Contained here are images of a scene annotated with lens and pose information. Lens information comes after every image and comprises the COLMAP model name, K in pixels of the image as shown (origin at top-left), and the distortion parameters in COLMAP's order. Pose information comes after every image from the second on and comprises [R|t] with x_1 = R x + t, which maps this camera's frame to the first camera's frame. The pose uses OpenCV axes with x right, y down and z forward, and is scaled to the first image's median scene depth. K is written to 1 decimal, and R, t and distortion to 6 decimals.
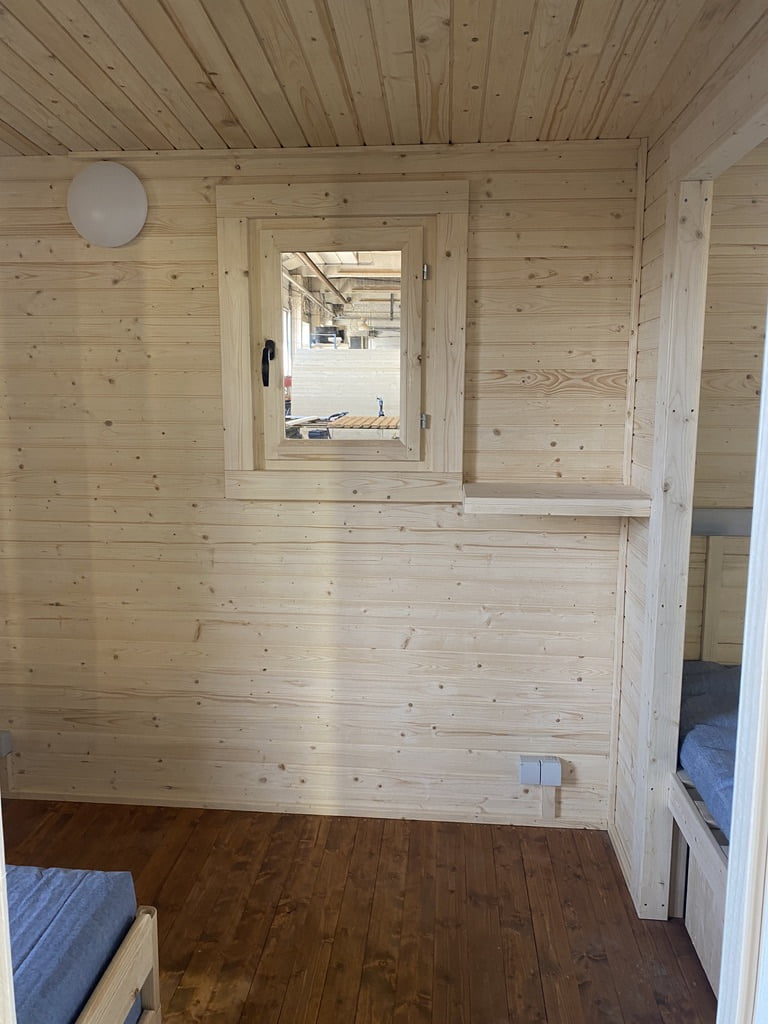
lens RADIAL K [[773.1, 0, 386.3], [0, 773.1, 507.1], [0, 0, 1]] dist [0.020936, -0.011186]
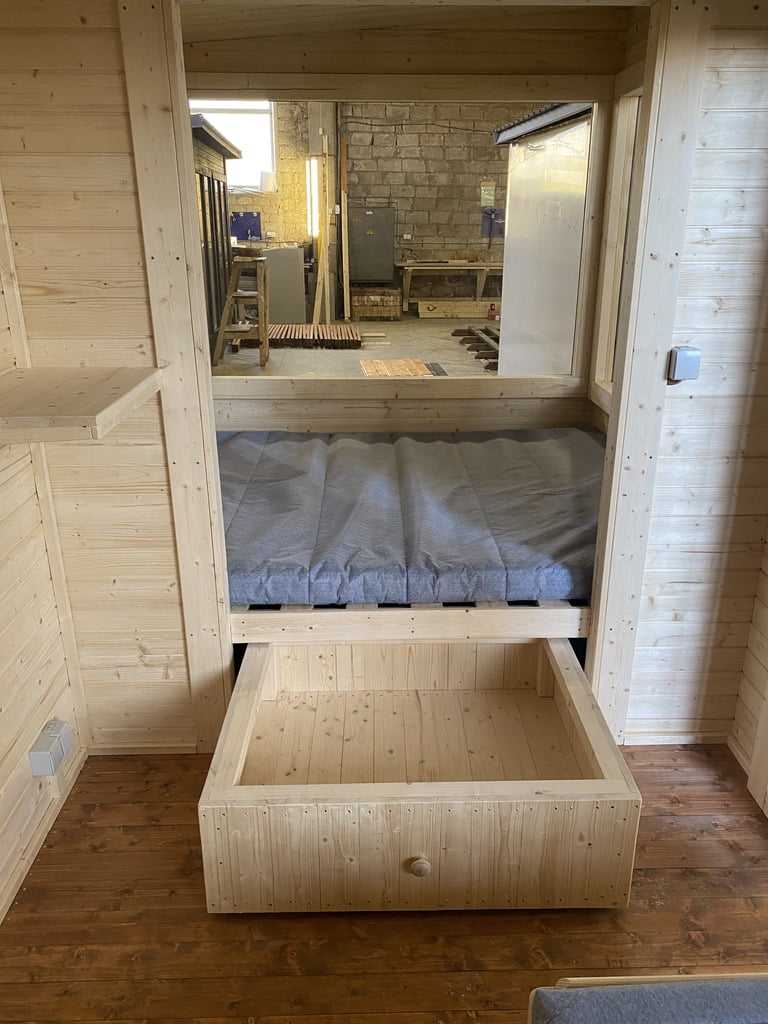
lens RADIAL K [[773.1, 0, 386.9], [0, 773.1, 510.5], [0, 0, 1]] dist [0.020936, -0.011186]
pose [[-0.112006, -0.350945, 0.929673, -0.622176], [0.143671, 0.920011, 0.364607, -0.155411], [-0.983267, 0.174405, -0.052626, 0.836010]]
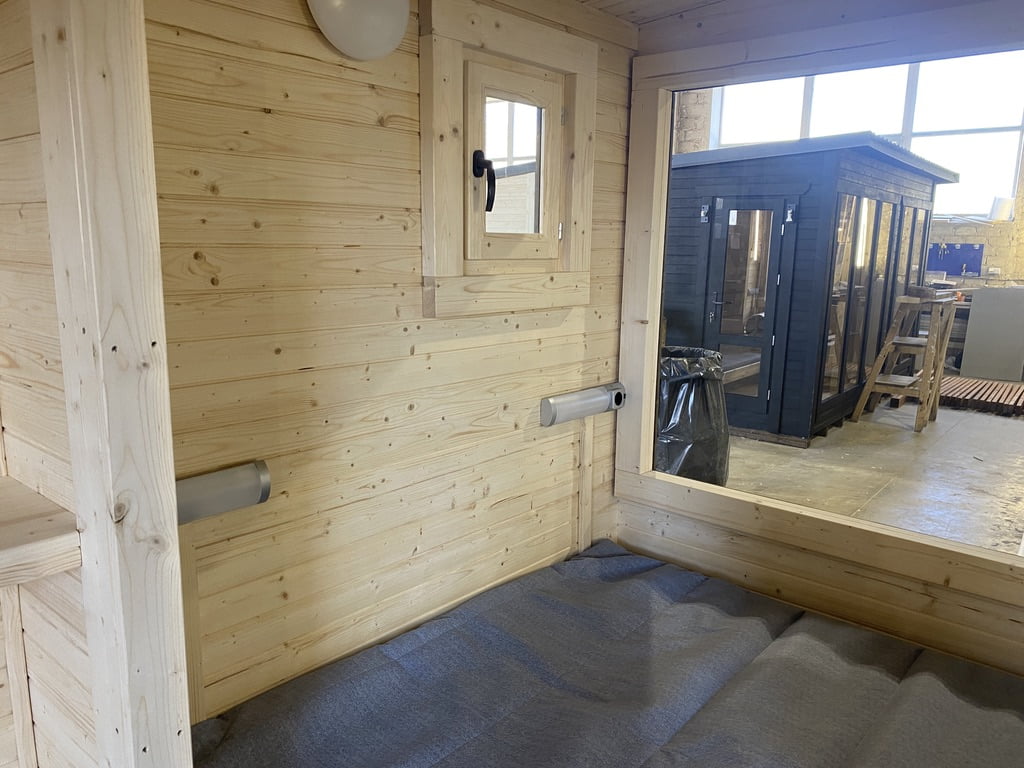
lens RADIAL K [[773.1, 0, 513.4], [0, 773.1, 389.2], [0, 0, 1]] dist [0.020936, -0.011186]
pose [[0.587728, -0.141458, 0.796596, 0.137157], [0.100535, 0.989734, 0.101580, -0.118160], [-0.802788, 0.020384, 0.595916, 0.520852]]
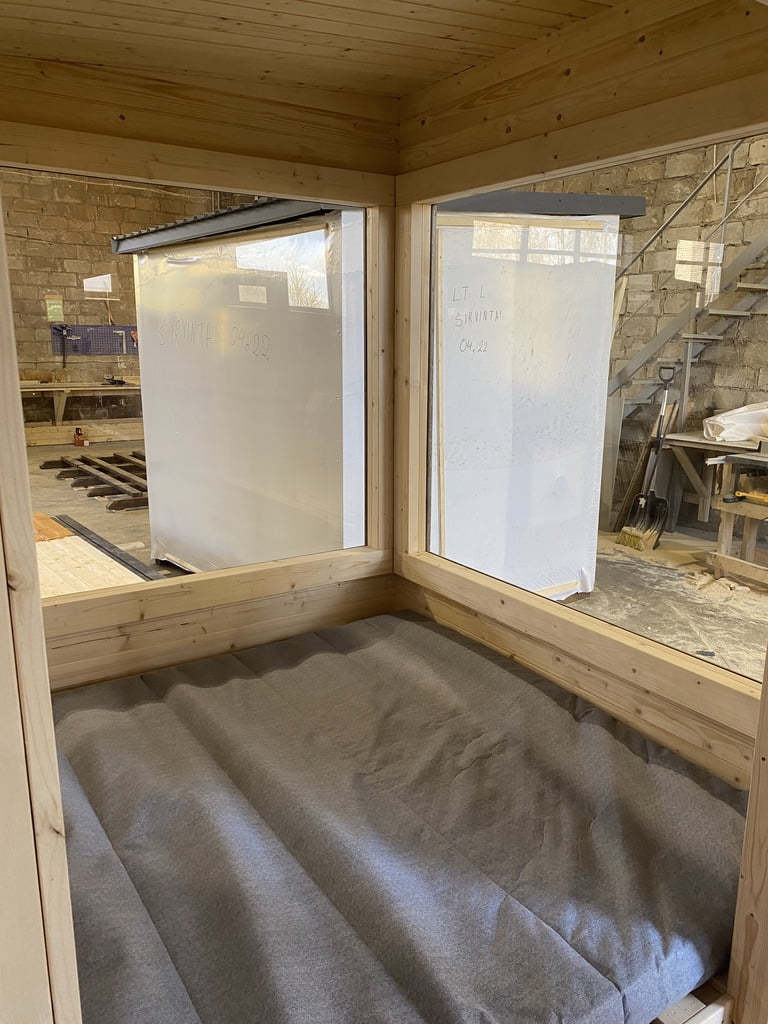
lens RADIAL K [[773.1, 0, 386.7], [0, 773.1, 520.4], [0, 0, 1]] dist [0.020936, -0.011186]
pose [[-0.623269, -0.188354, 0.758985, 0.081594], [0.104850, 0.941669, 0.319791, -0.207915], [-0.774946, 0.278896, -0.567164, 1.008900]]
